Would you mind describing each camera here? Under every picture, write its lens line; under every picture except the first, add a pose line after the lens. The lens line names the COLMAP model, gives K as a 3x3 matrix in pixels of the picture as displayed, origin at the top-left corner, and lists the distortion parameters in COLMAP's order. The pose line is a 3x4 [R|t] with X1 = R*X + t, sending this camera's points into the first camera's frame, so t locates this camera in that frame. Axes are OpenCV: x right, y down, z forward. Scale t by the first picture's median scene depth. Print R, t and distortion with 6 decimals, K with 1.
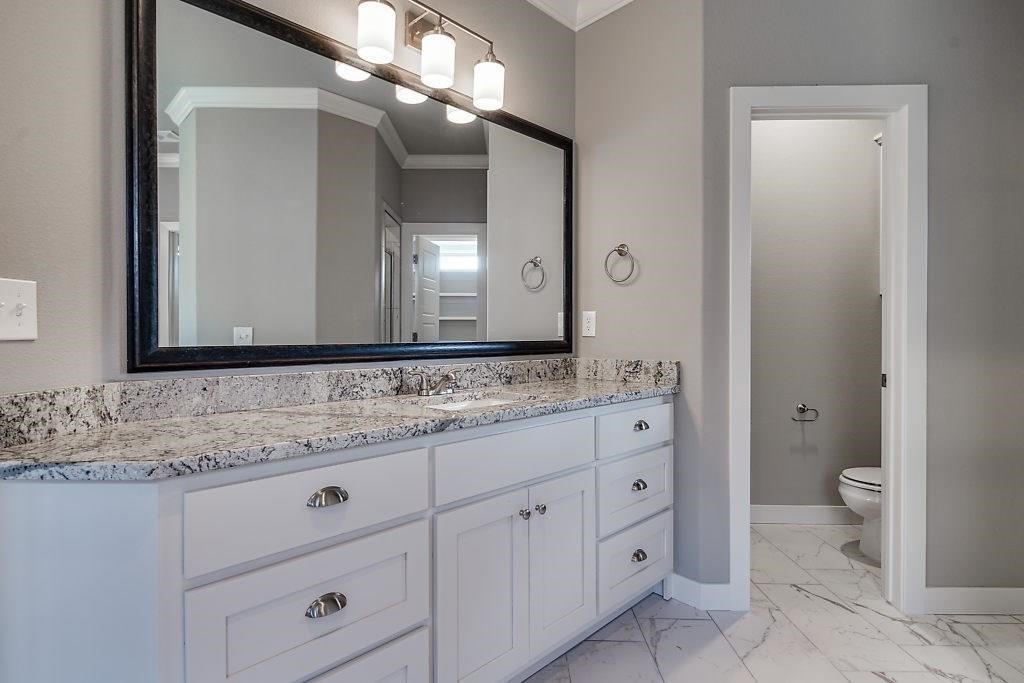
lens RADIAL K [[443.3, 0, 508.0], [0, 443.3, 339.0], [0, 0, 1]] dist [-0.014894, -0.000039]
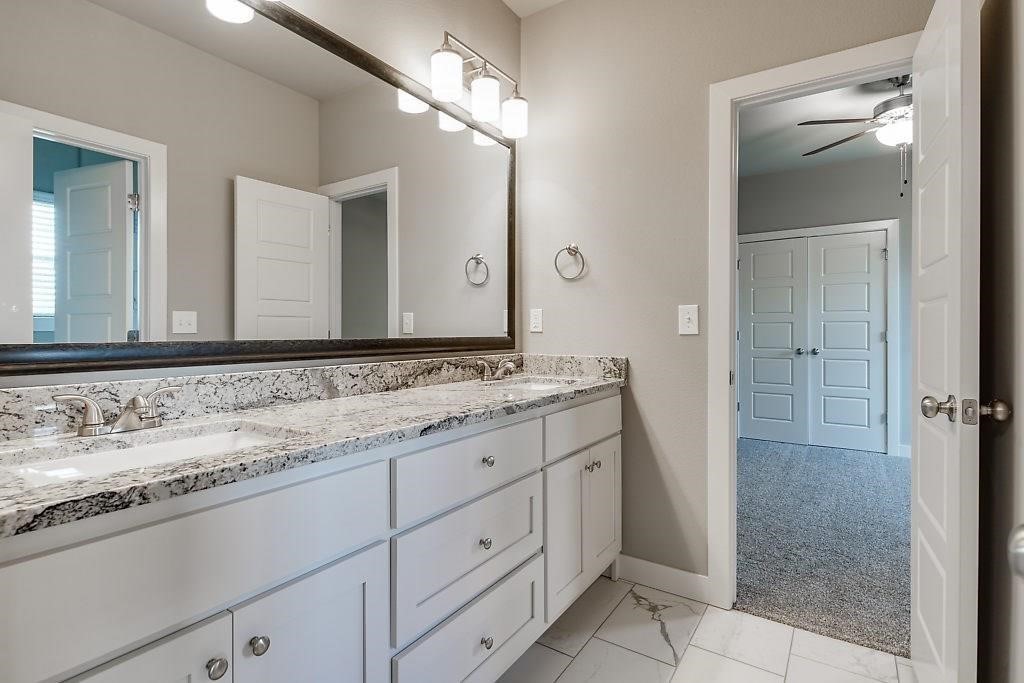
lens RADIAL K [[505.4, 0, 506.8], [0, 505.4, 336.7], [0, 0, 1]] dist [0.000308, -0.000100]
pose [[0.976192, -0.000211, 0.216910, -0.161123], [-0.001021, 0.999984, 0.005568, -0.003448], [-0.216908, -0.005657, 0.976176, -0.137597]]
